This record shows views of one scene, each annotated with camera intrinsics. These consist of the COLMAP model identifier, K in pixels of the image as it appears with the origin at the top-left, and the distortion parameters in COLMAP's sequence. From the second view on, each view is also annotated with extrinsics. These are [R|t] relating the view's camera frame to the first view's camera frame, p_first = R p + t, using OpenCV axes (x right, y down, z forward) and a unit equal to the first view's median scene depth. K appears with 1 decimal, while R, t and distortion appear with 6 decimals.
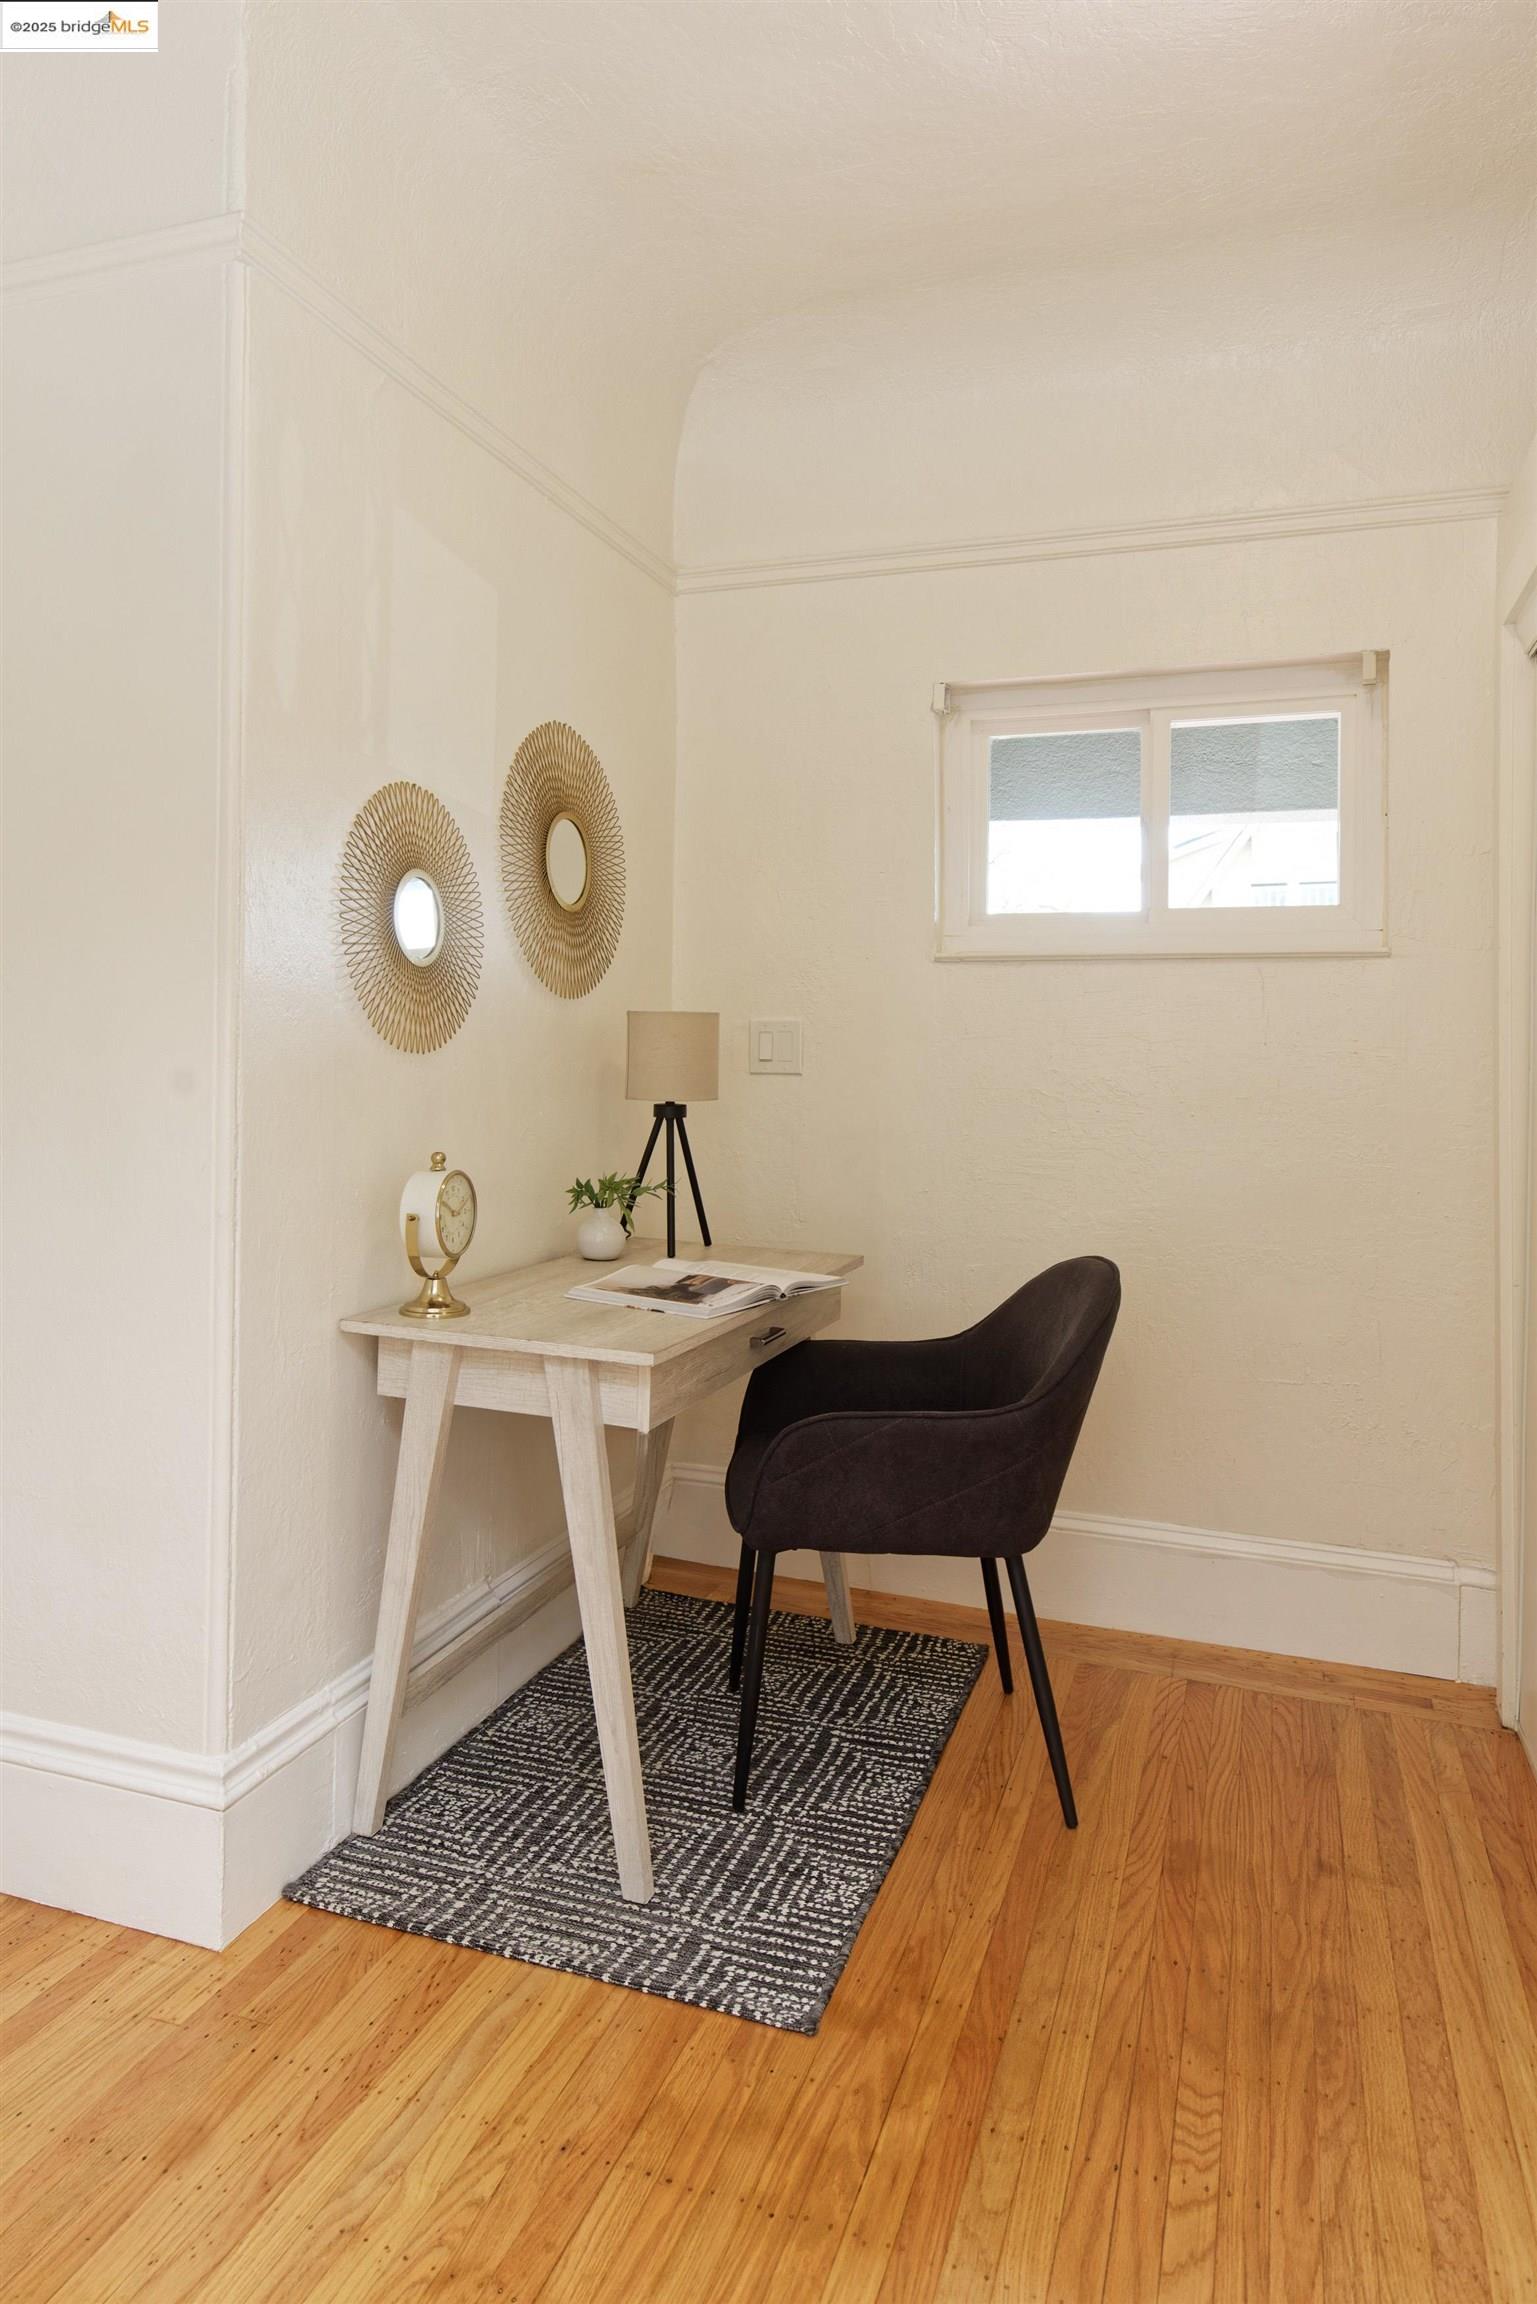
lens RADIAL K [[1312.5, 0, 768.5], [0, 1312.5, 1152.0], [0, 0, 1]] dist [-0.002496, -0.000358]
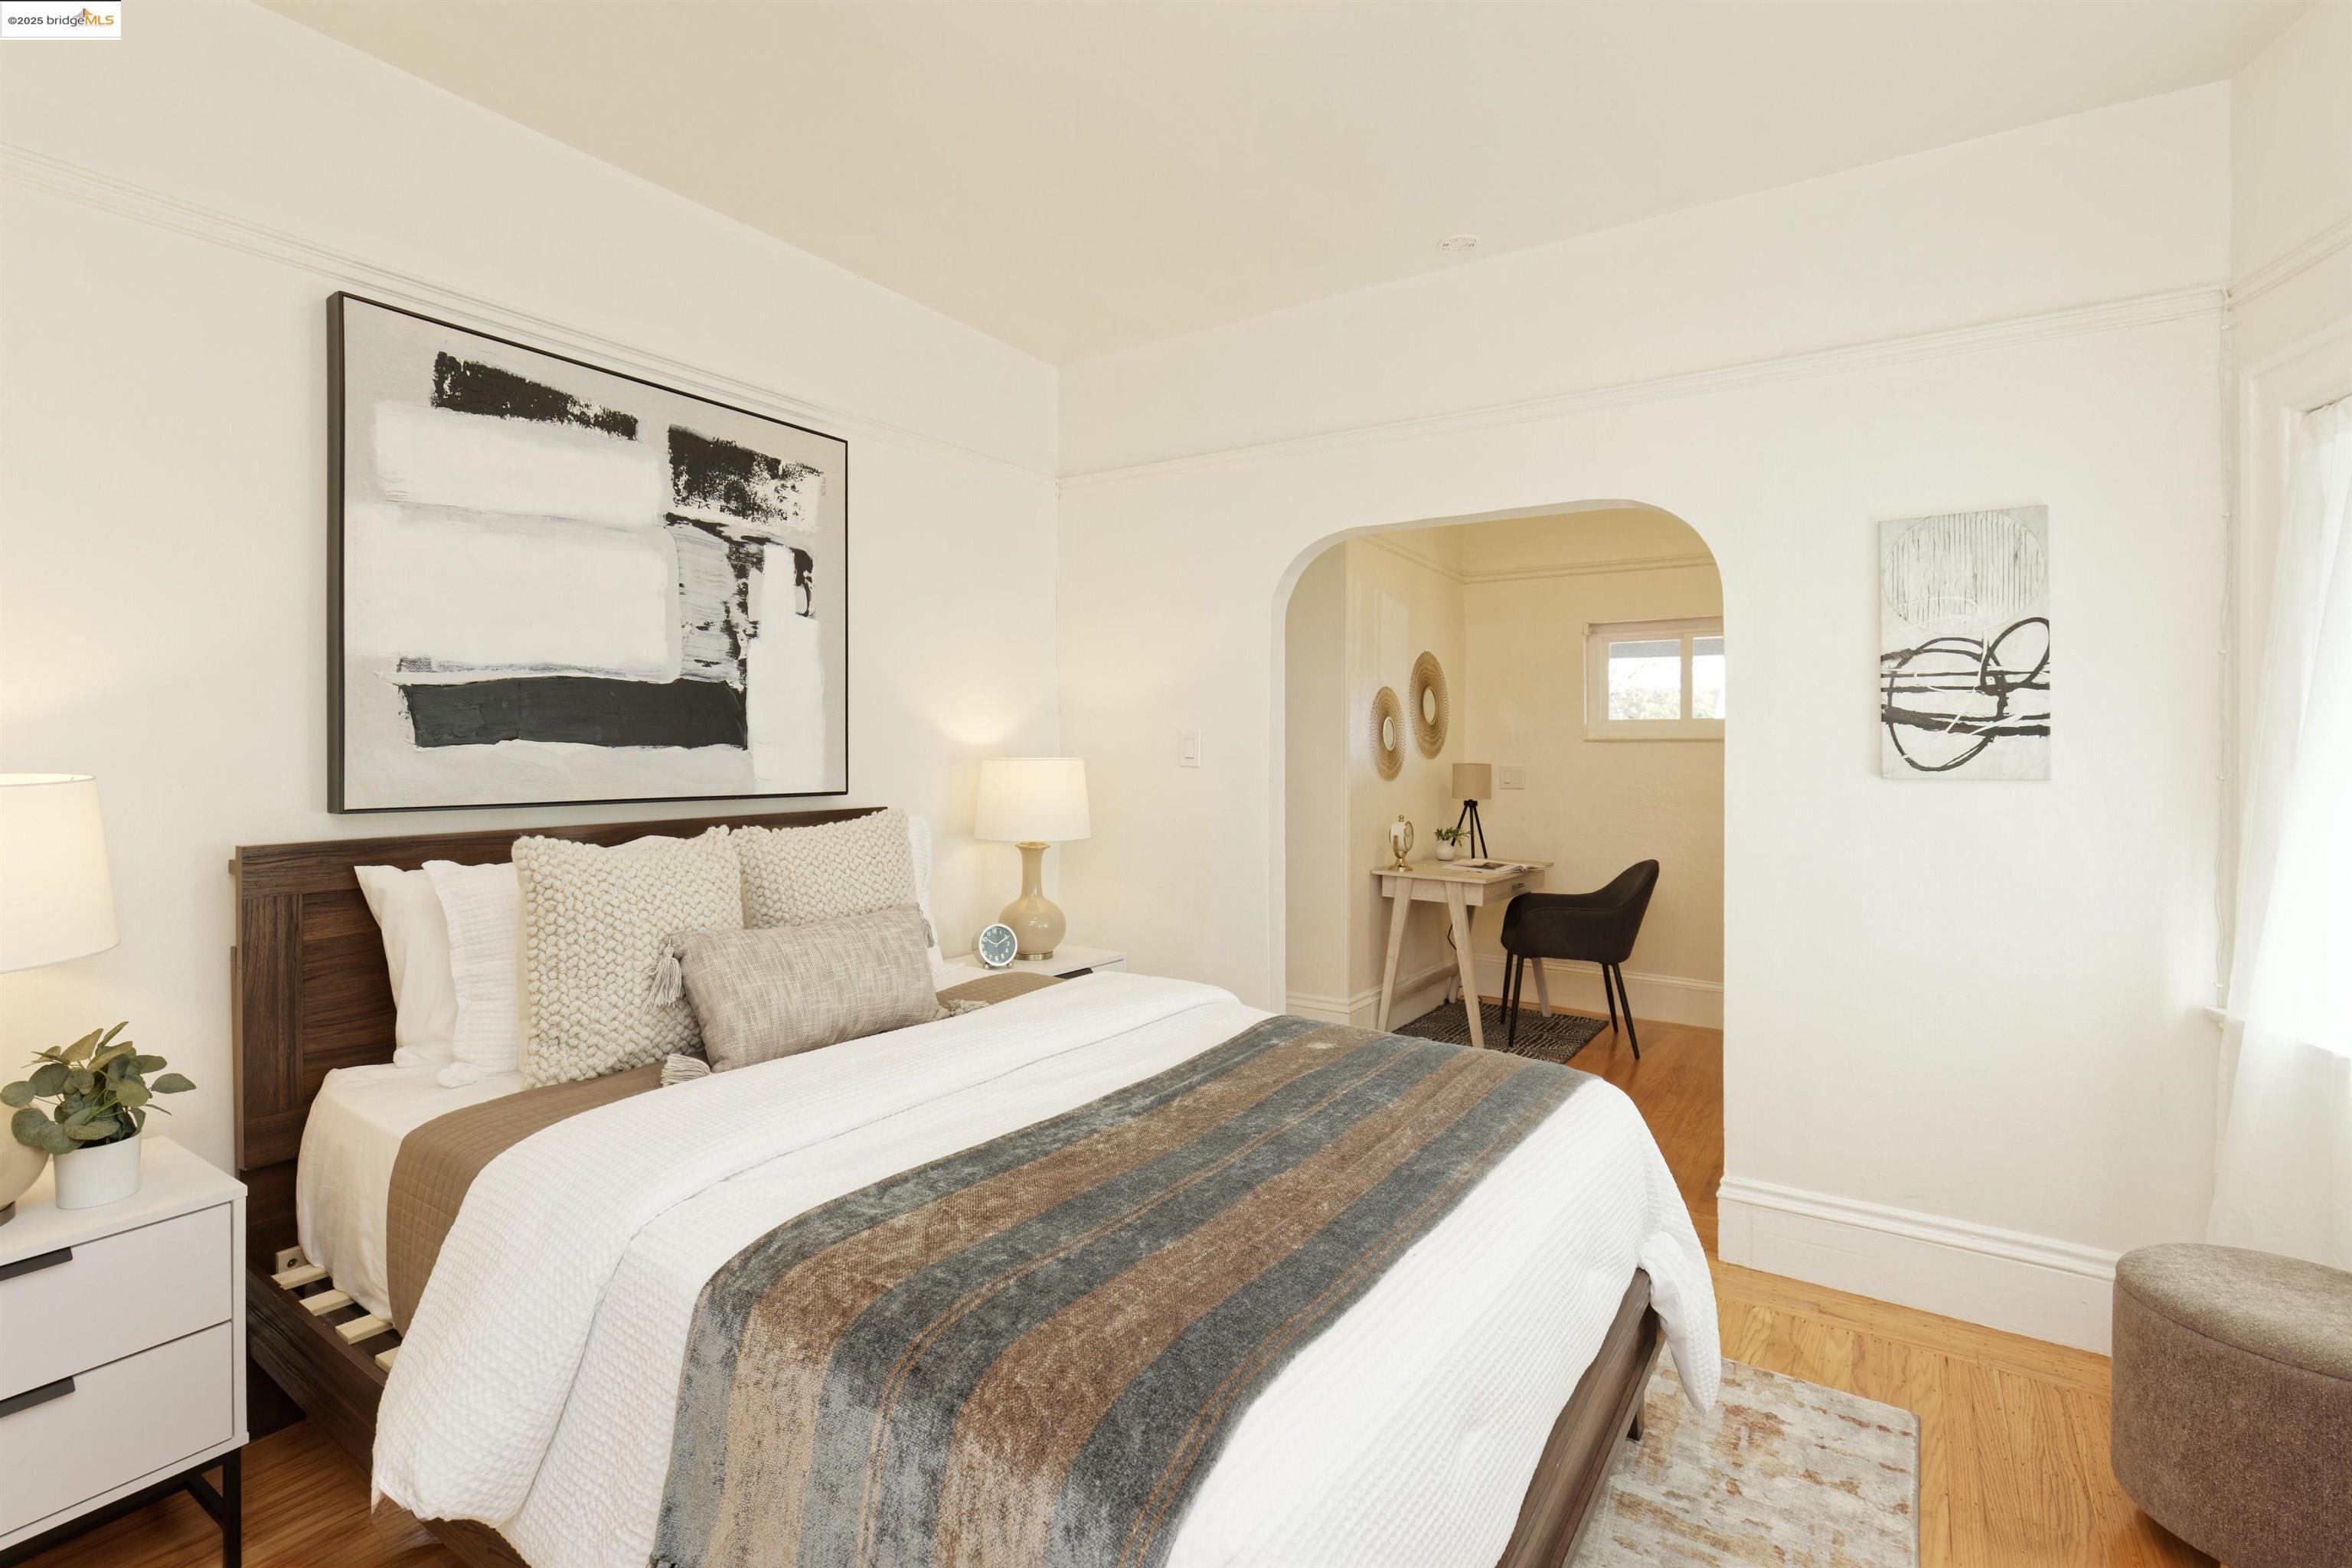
lens RADIAL K [[1061.4, 0, 1176.0], [0, 1061.4, 784.0], [0, 0, 1]] dist [-0.000058, 0.000023]
pose [[0.970165, -0.002496, -0.242431, -0.153530], [-0.014128, 0.997666, -0.066811, 0.088824], [0.242032, 0.068243, 0.967865, -1.301405]]
